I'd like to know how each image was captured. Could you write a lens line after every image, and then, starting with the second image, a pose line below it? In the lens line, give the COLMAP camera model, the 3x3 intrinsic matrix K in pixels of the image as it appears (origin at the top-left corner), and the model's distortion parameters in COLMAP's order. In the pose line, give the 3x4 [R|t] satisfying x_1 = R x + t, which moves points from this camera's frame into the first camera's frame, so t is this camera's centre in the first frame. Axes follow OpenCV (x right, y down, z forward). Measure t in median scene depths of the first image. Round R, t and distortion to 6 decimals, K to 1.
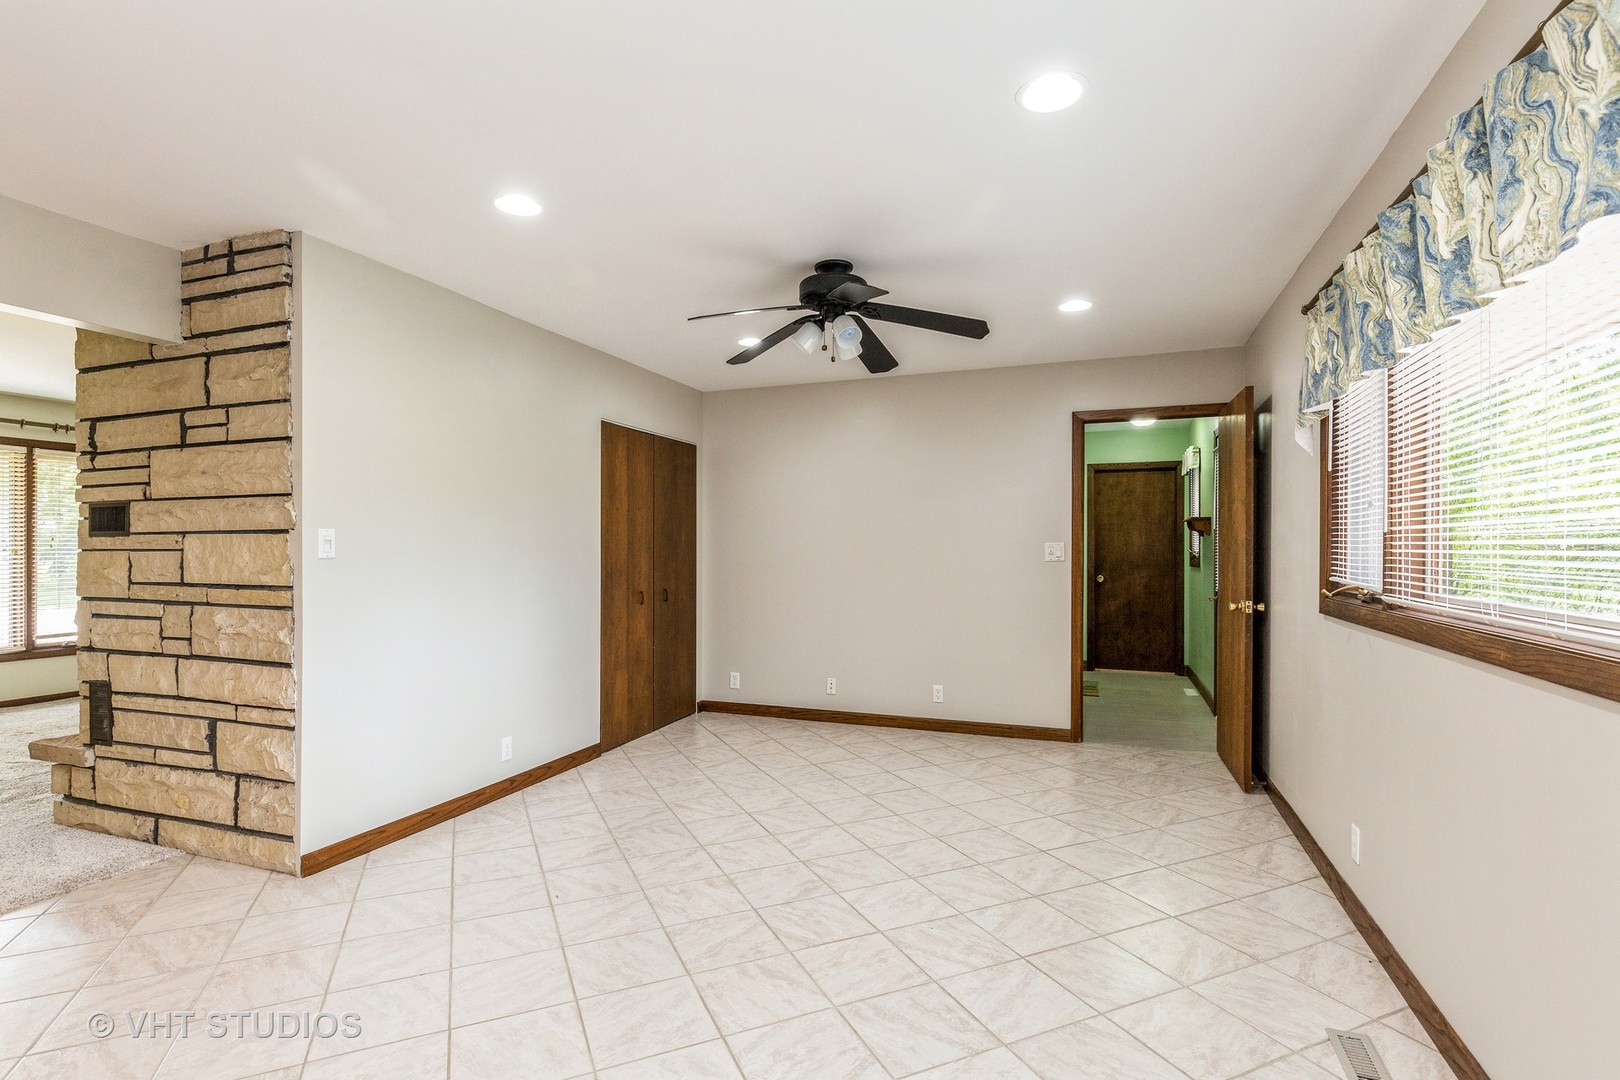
lens RADIAL K [[773.8, 0, 807.4], [0, 773.8, 547.0], [0, 0, 1]] dist [-0.008747, 0.000046]
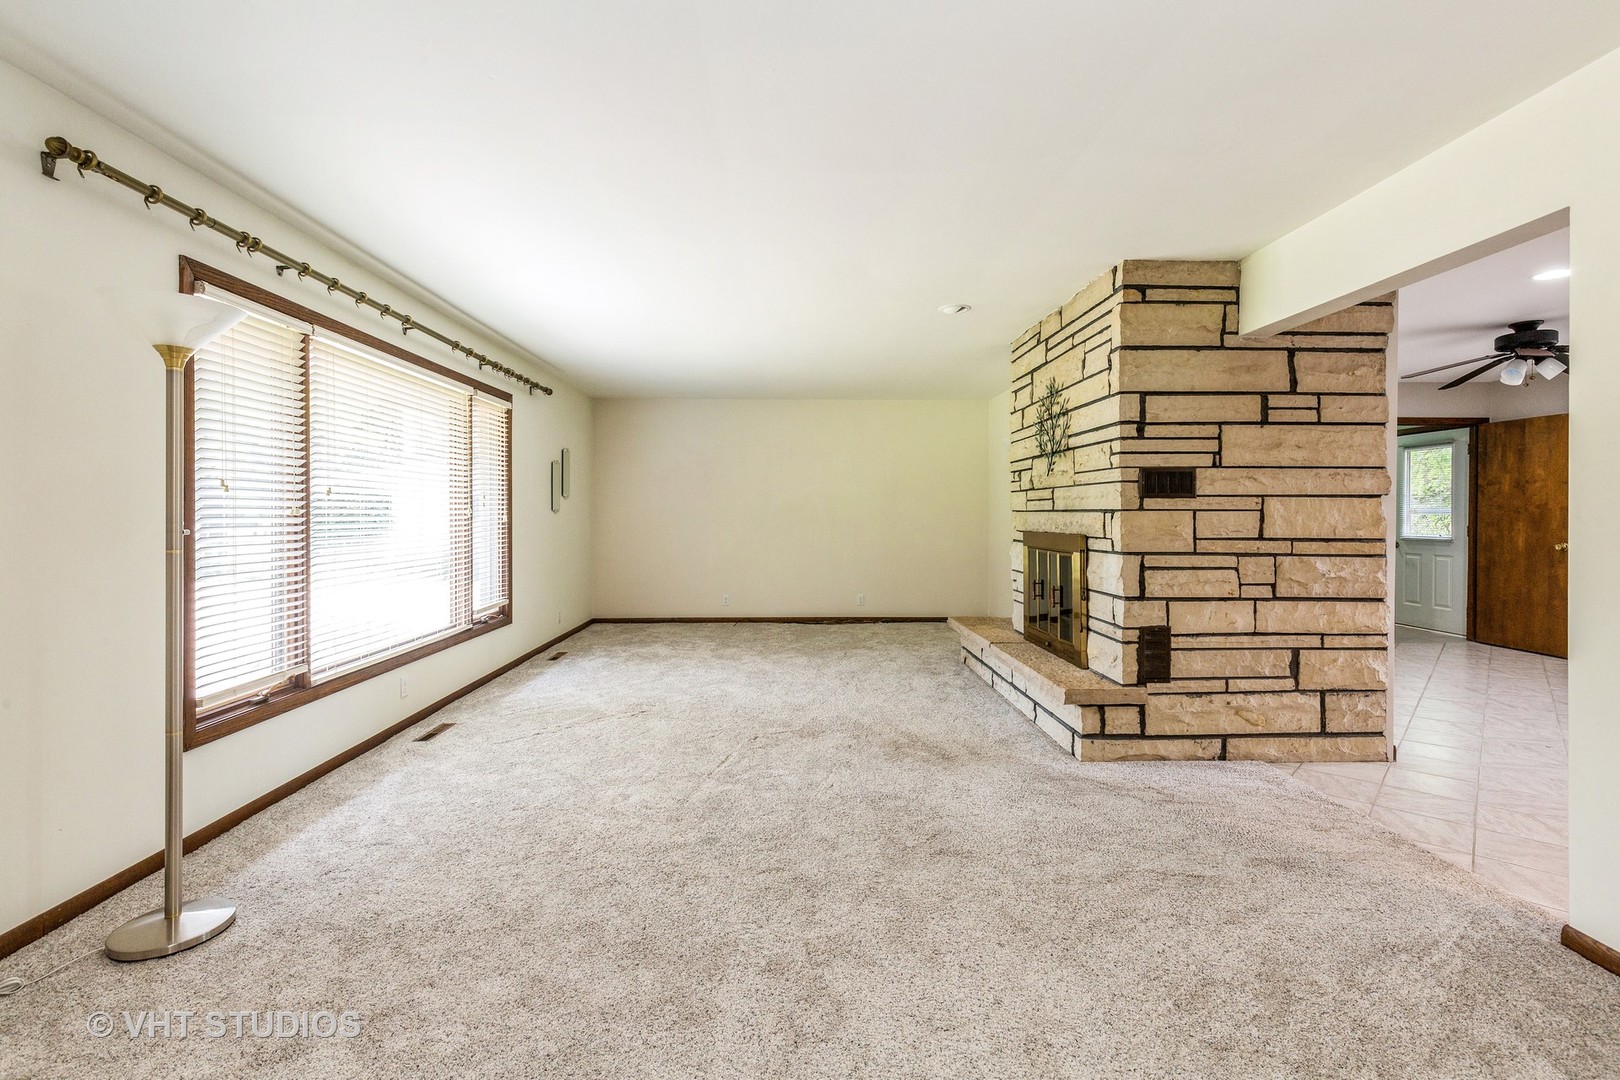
lens RADIAL K [[734.0, 0, 807.5], [0, 734.0, 517.7], [0, 0, 1]] dist [0.011280, -0.002095]
pose [[0.924136, 0.000387, 0.382063, -1.913605], [-0.005130, 0.999922, 0.011394, 0.005892], [-0.382029, -0.012489, 0.924066, 0.211602]]
